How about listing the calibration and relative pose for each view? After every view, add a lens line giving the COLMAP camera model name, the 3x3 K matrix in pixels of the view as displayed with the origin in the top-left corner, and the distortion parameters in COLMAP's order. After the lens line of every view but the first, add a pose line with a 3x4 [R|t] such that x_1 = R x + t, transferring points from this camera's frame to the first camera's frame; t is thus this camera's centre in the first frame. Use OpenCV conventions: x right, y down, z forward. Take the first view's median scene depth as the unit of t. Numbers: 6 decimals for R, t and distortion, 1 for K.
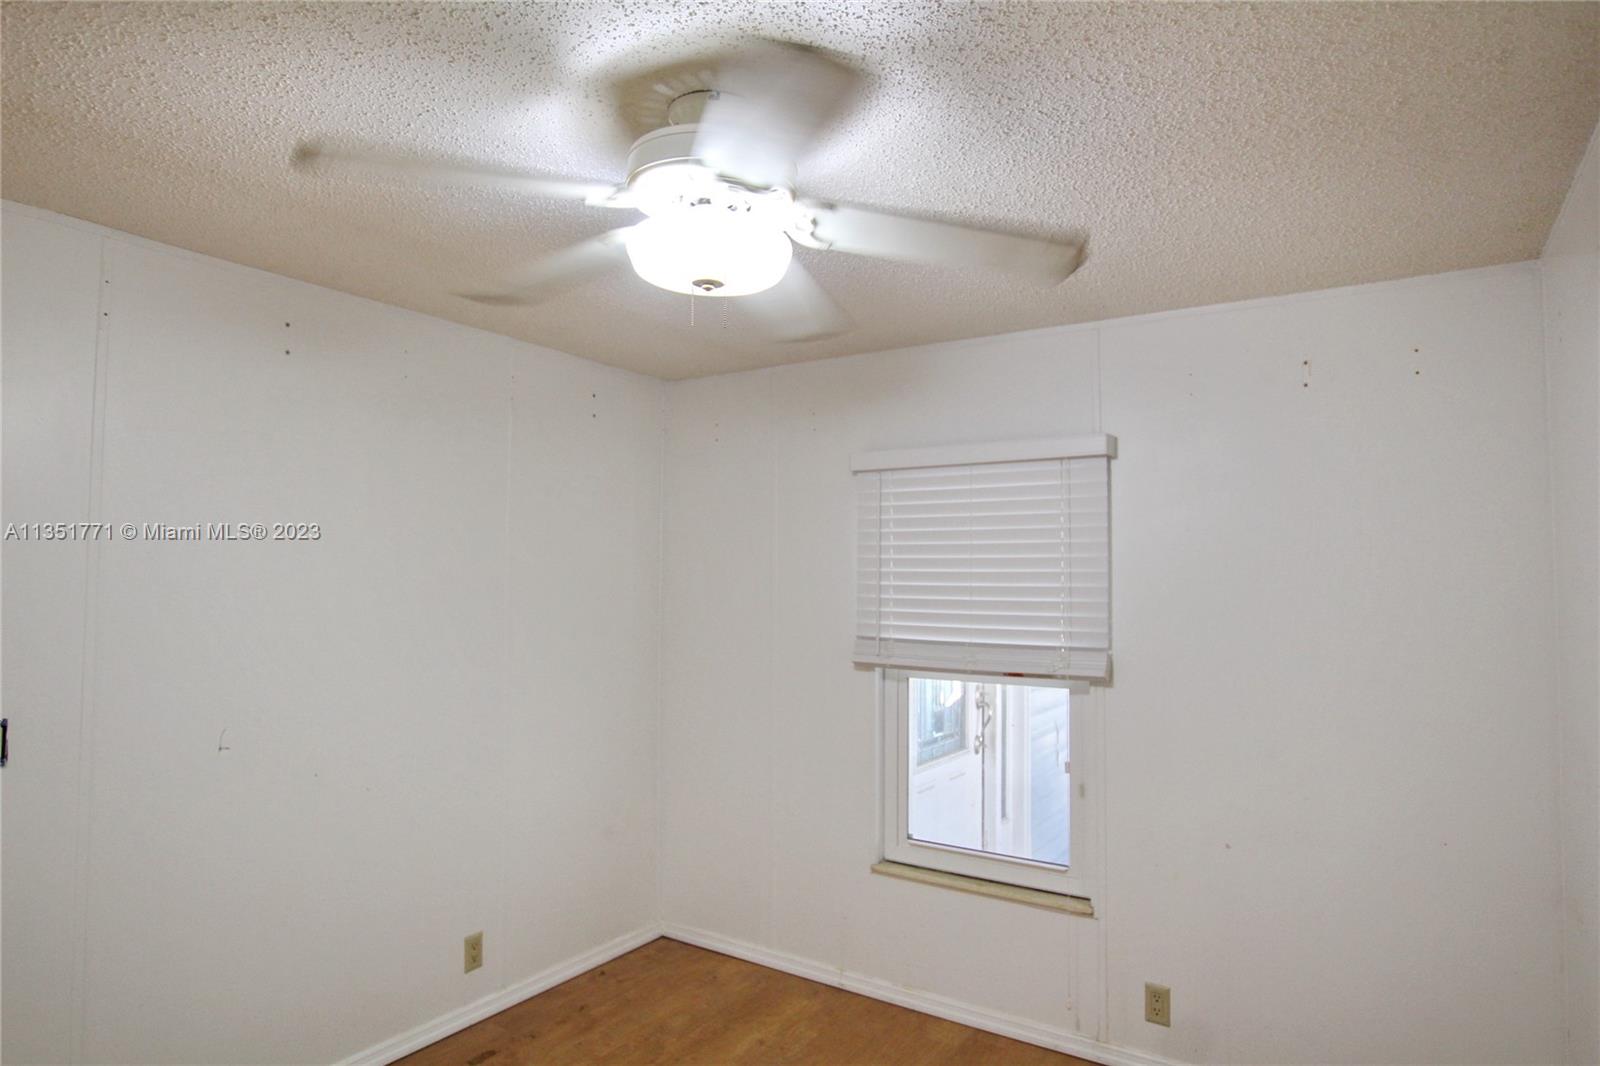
lens RADIAL K [[931.5, 0, 792.9], [0, 931.5, 535.7], [0, 0, 1]] dist [-0.027527, 0.012256]
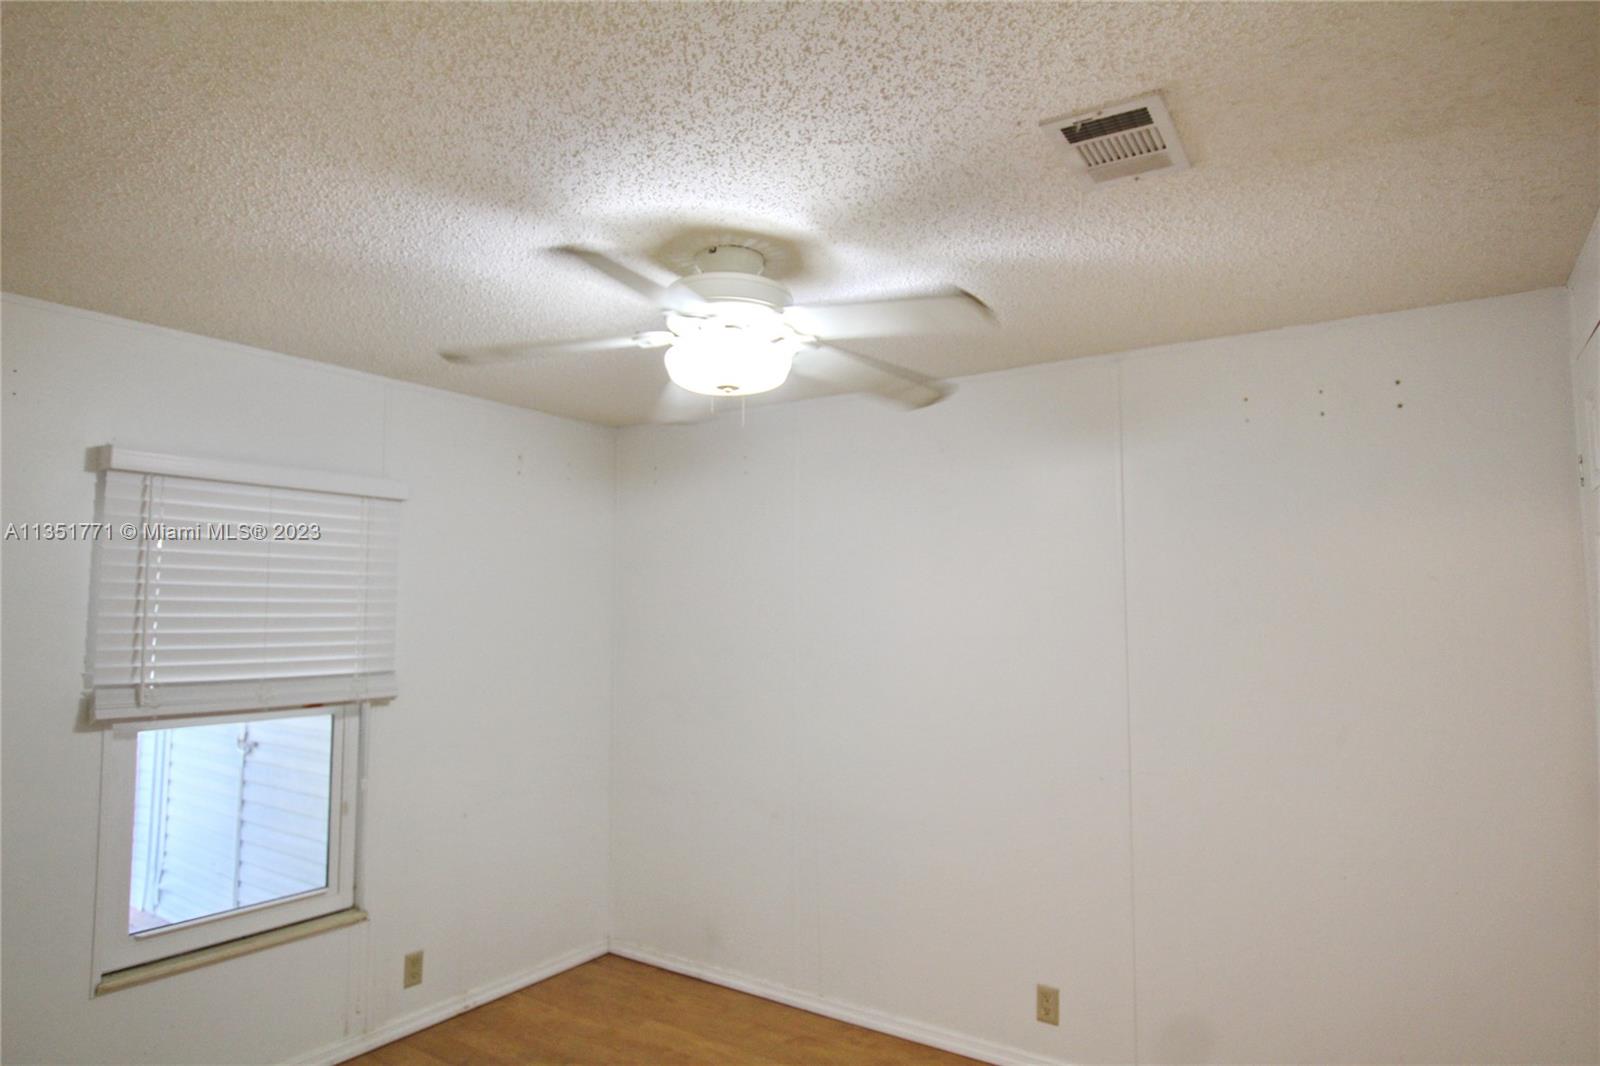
lens RADIAL K [[931.5, 0, 792.9], [0, 931.5, 535.7], [0, 0, 1]] dist [-0.027527, 0.012256]
pose [[0.024129, 0.077695, 0.996685, -0.740896], [-0.043532, 0.996111, -0.076596, 0.021513], [-0.998761, -0.041539, 0.027417, 0.461682]]
